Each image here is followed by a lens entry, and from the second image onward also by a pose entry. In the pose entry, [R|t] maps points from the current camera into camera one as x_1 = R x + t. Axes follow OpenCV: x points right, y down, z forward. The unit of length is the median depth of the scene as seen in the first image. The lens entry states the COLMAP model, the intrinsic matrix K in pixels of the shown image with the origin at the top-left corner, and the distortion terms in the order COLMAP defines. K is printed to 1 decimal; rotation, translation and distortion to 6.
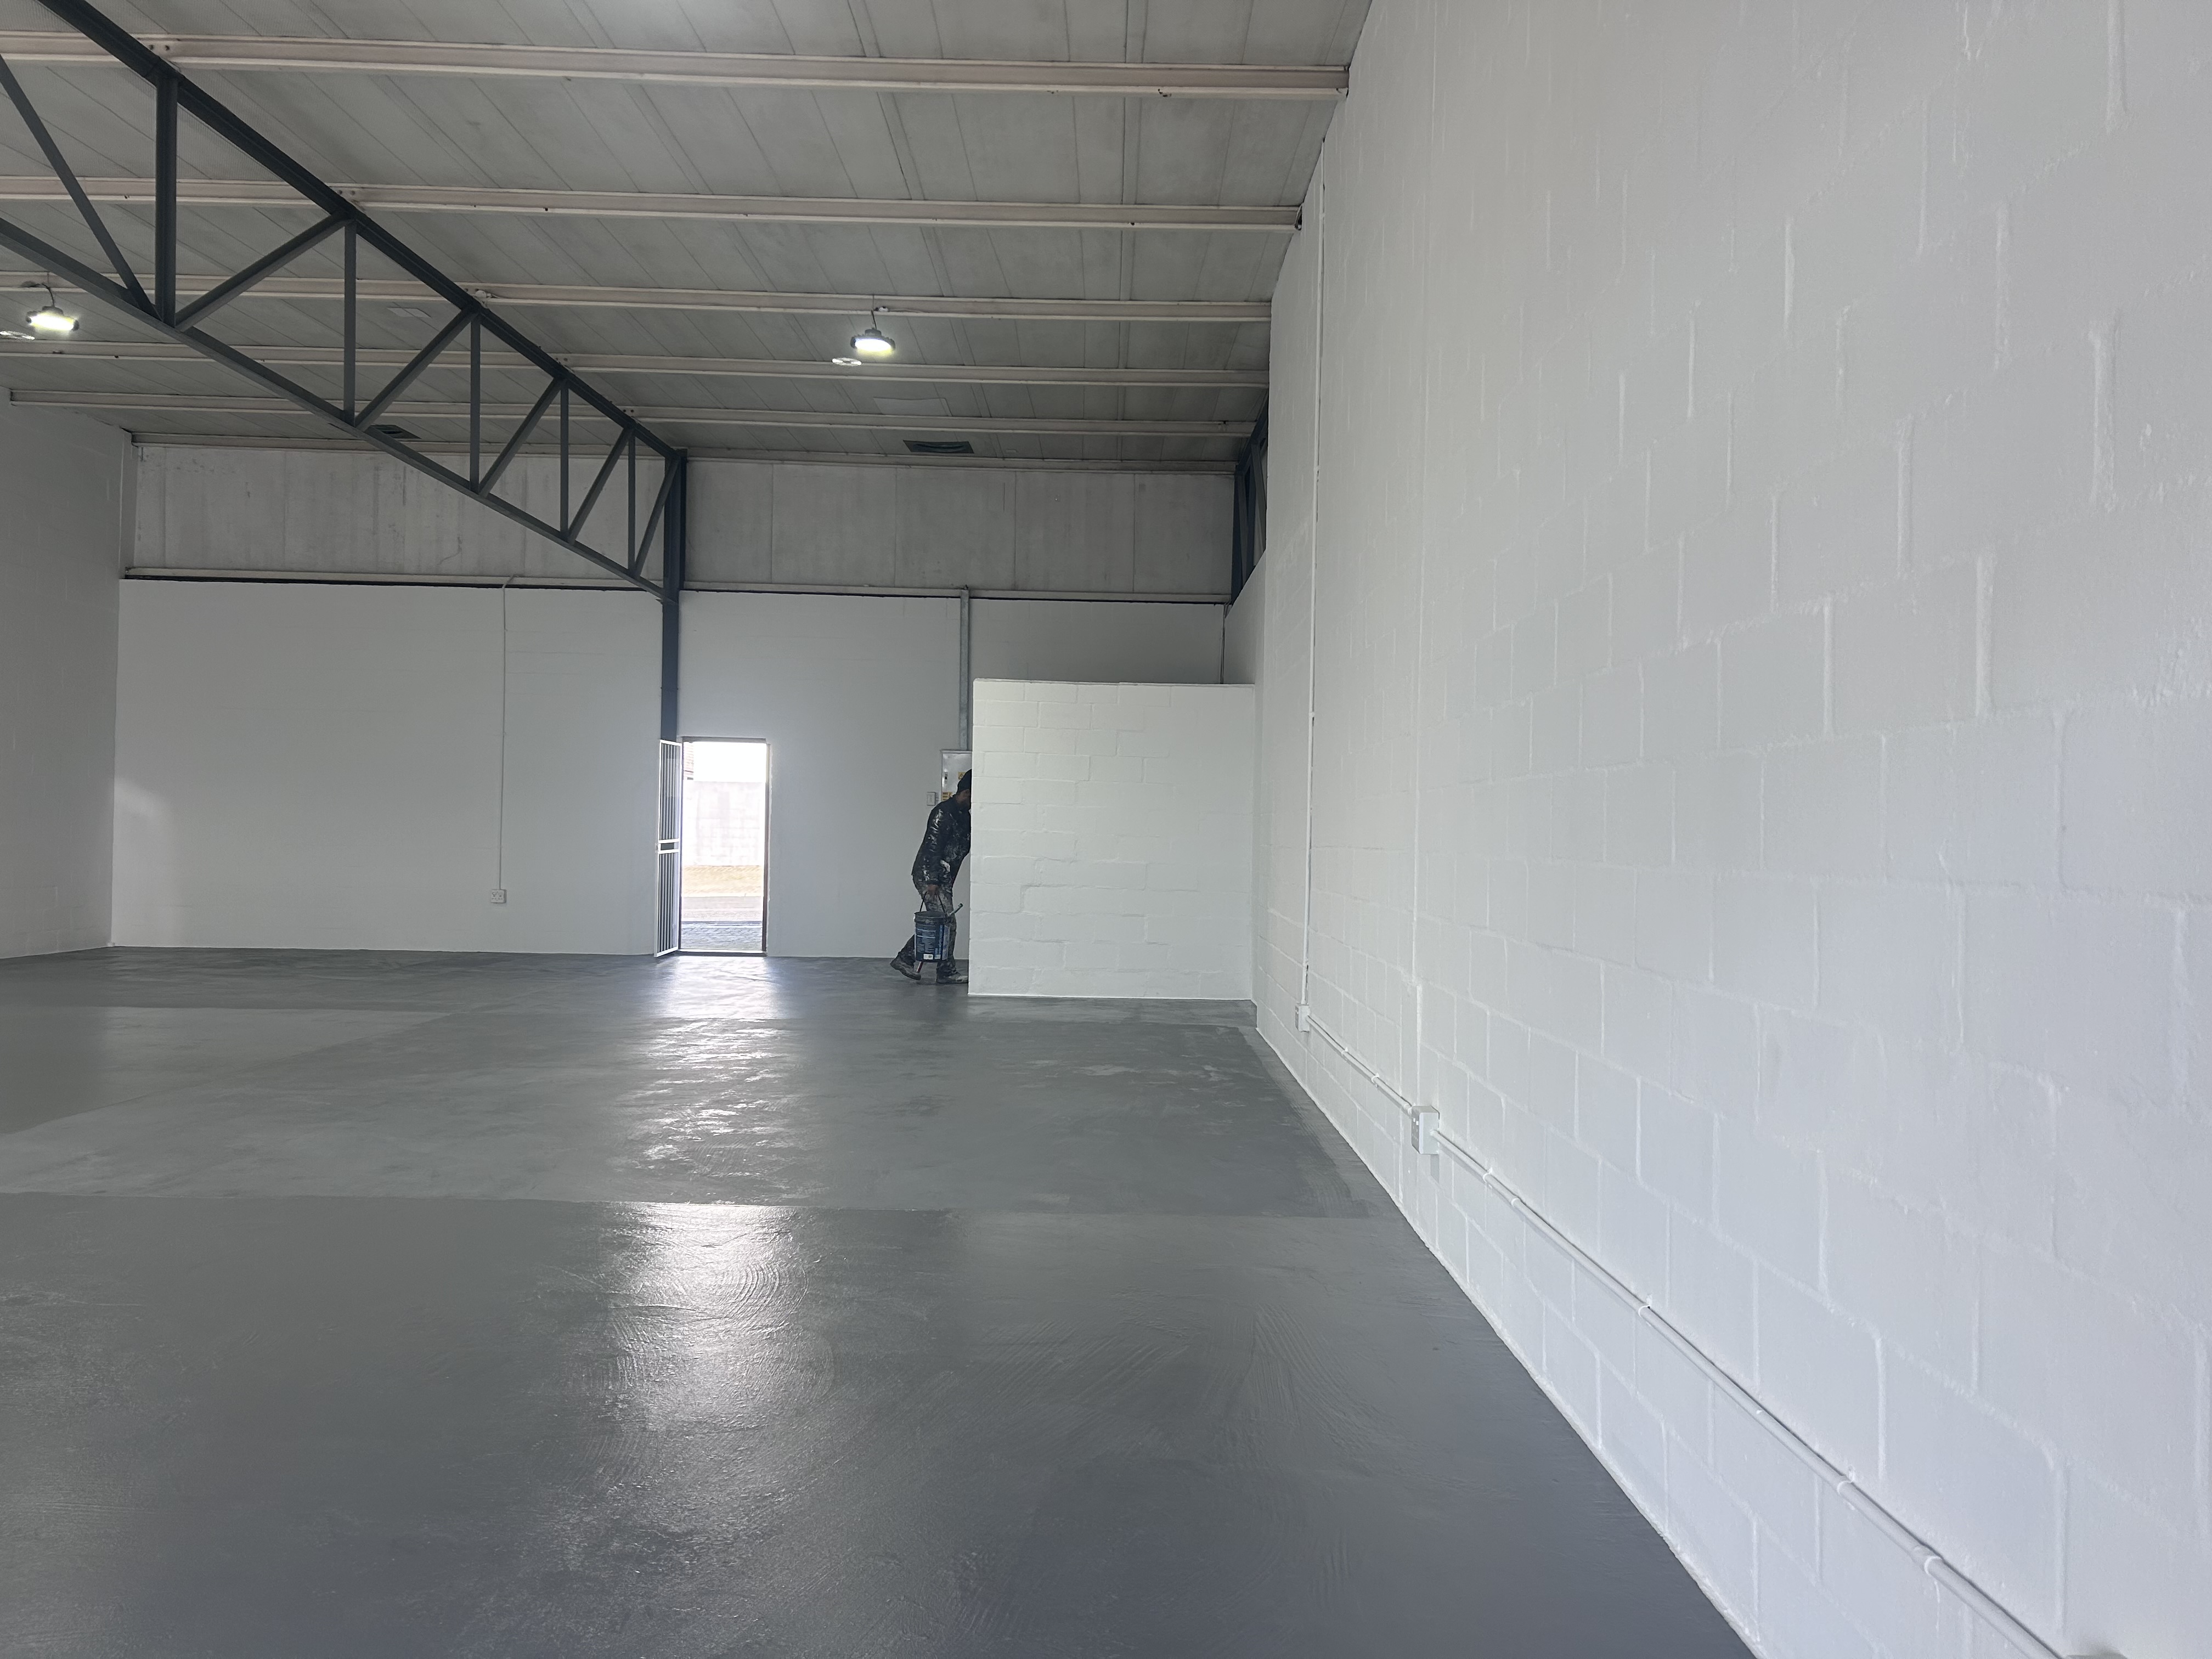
lens RADIAL K [[1655.8, 0, 1124.1], [0, 1655.8, 864.4], [0, 0, 1]] dist [0.057987, -0.062291]
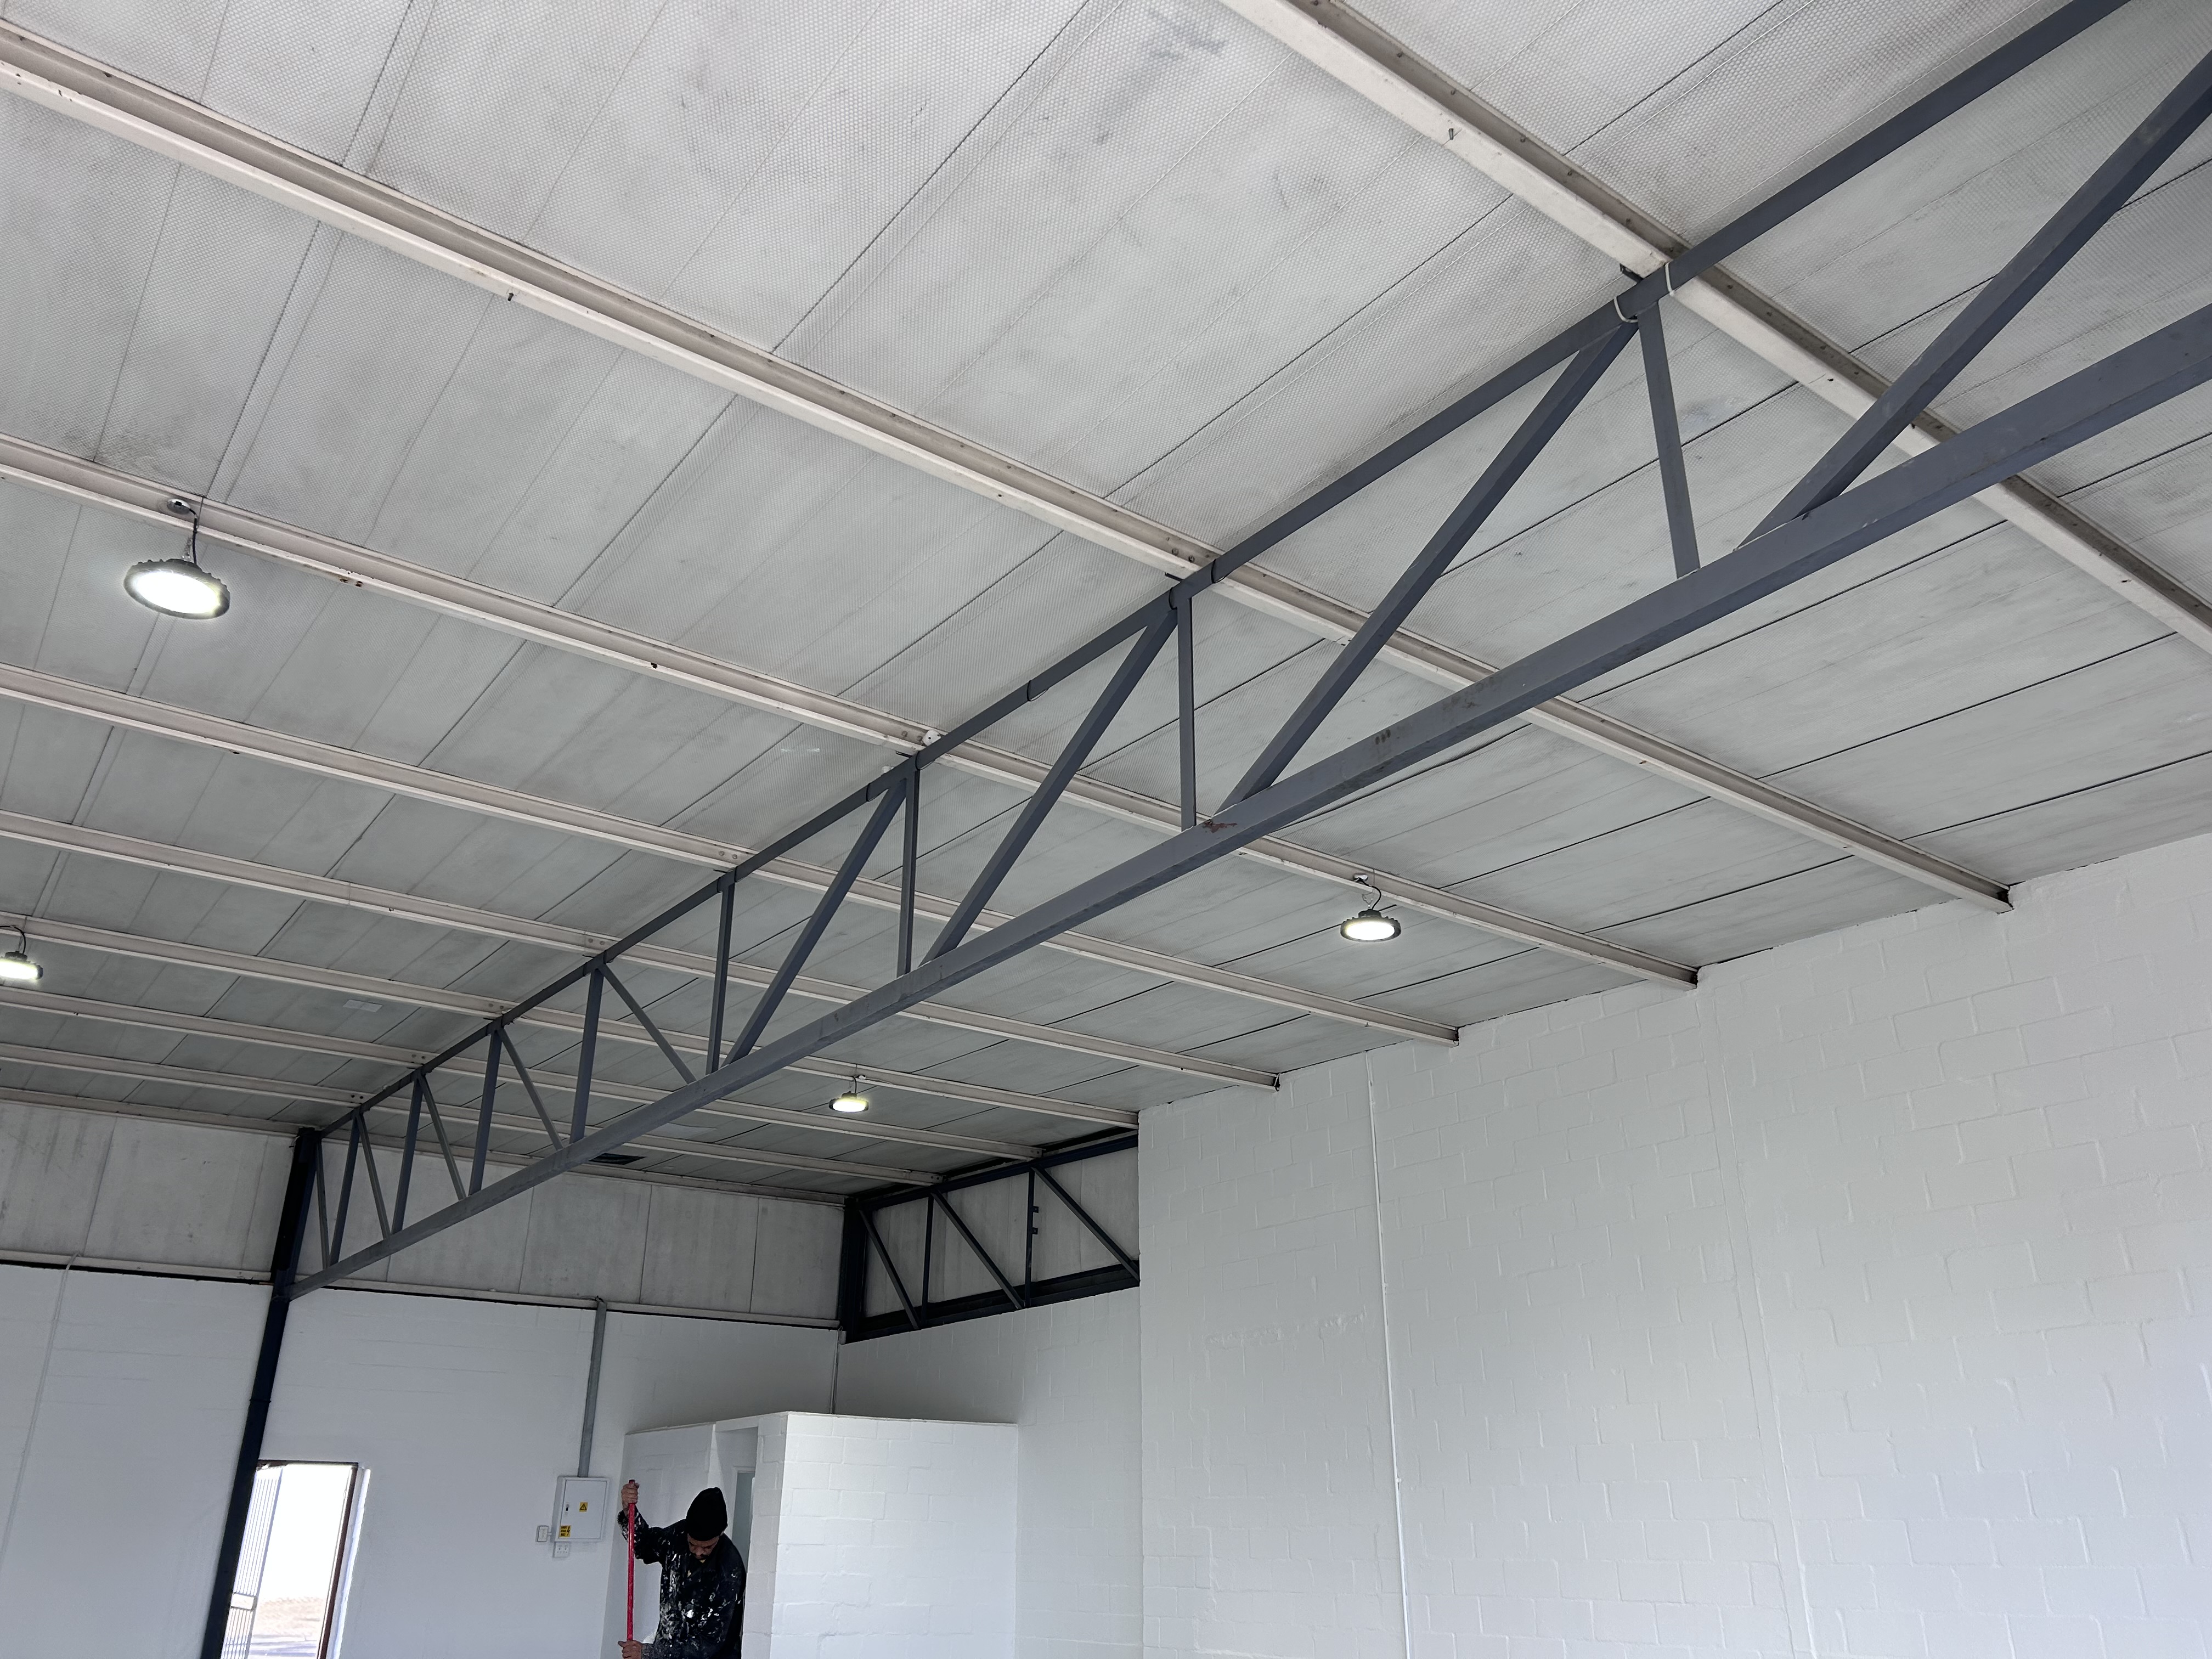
lens RADIAL K [[1655.8, 0, 1092.3], [0, 1655.8, 849.9], [0, 0, 1]] dist [0.057987, -0.062291]
pose [[0.813837, 0.210466, 0.541640, -1.622914], [0.021473, 0.920576, -0.389973, -0.071607], [-0.580696, 0.329005, 0.744680, 0.023749]]
